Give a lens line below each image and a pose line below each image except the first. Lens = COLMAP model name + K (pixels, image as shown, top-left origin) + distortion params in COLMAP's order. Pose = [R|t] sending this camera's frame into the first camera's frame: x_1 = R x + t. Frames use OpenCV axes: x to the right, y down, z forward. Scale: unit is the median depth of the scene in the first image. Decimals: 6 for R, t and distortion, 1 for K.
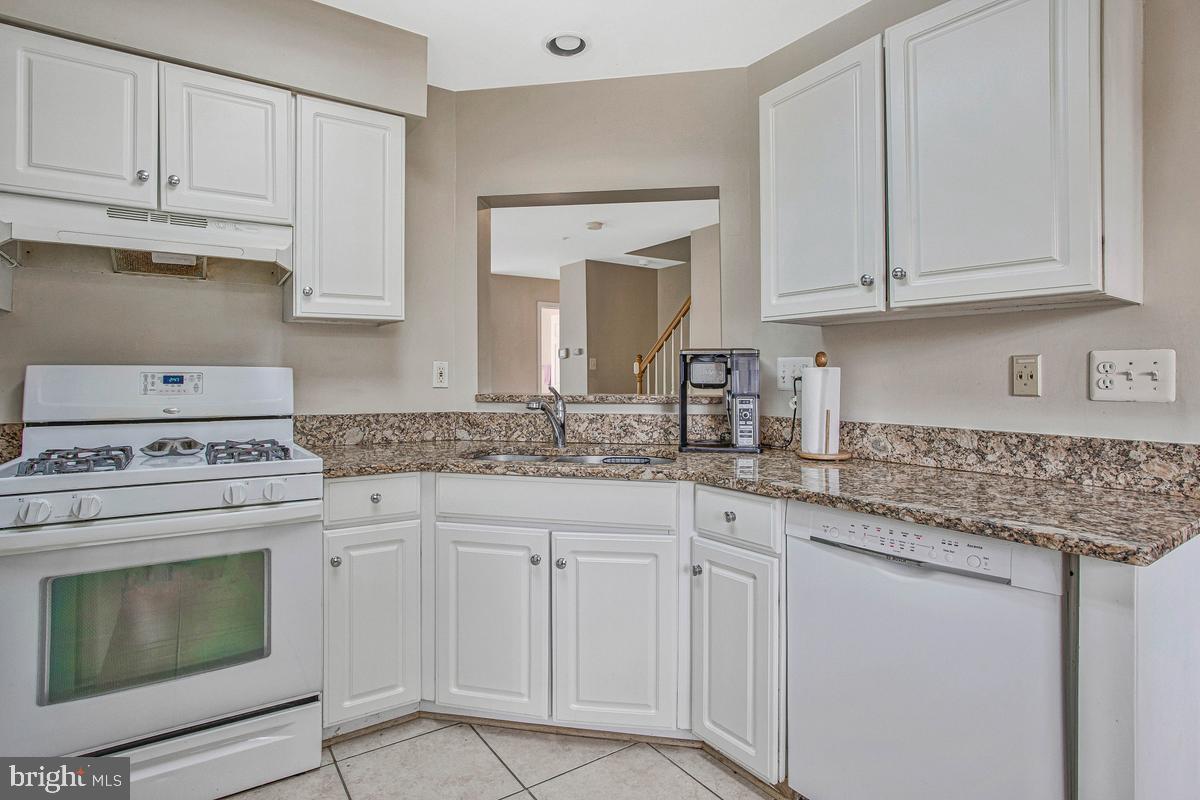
lens RADIAL K [[611.2, 0, 605.6], [0, 611.2, 378.2], [0, 0, 1]] dist [-0.049054, 0.019887]
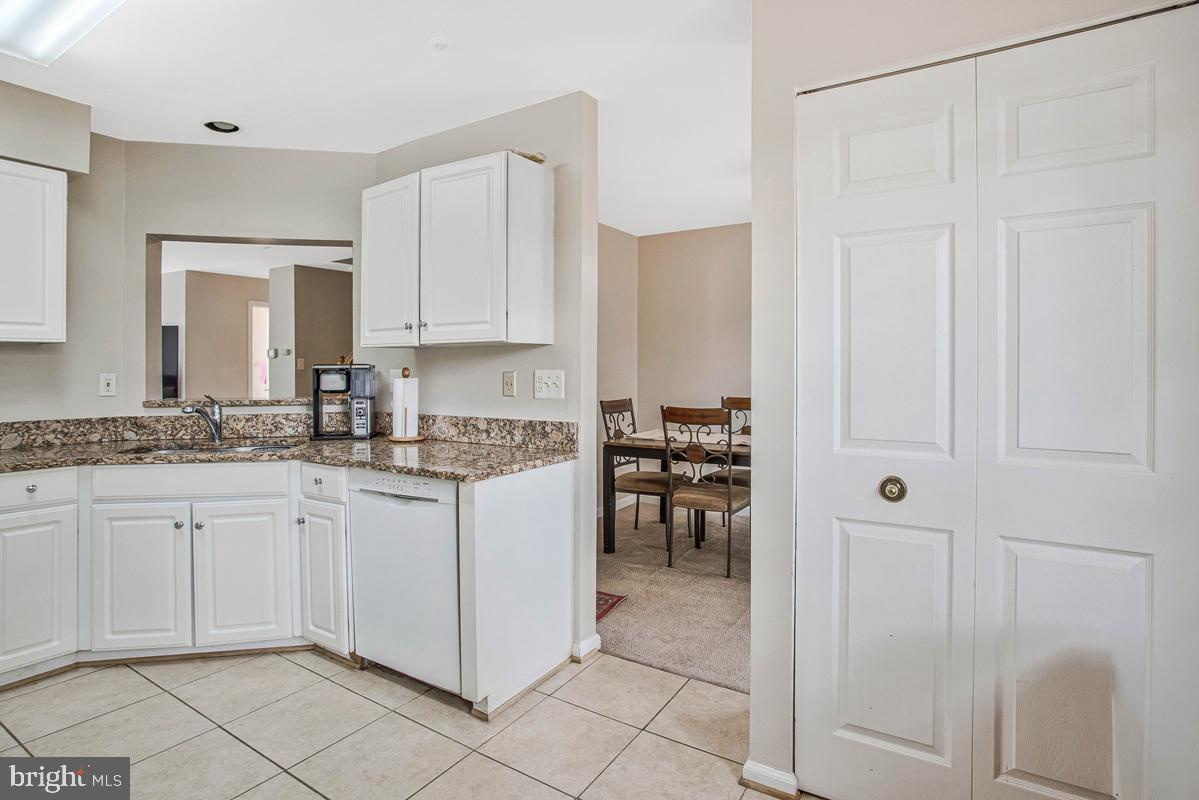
lens RADIAL K [[610.7, 0, 586.8], [0, 610.7, 357.8], [0, 0, 1]] dist [-0.049054, 0.019887]
pose [[0.935172, -0.005074, 0.354158, 0.260454], [0.011590, 0.999800, -0.016280, -0.040400], [-0.354005, 0.019329, 0.935044, -0.559265]]
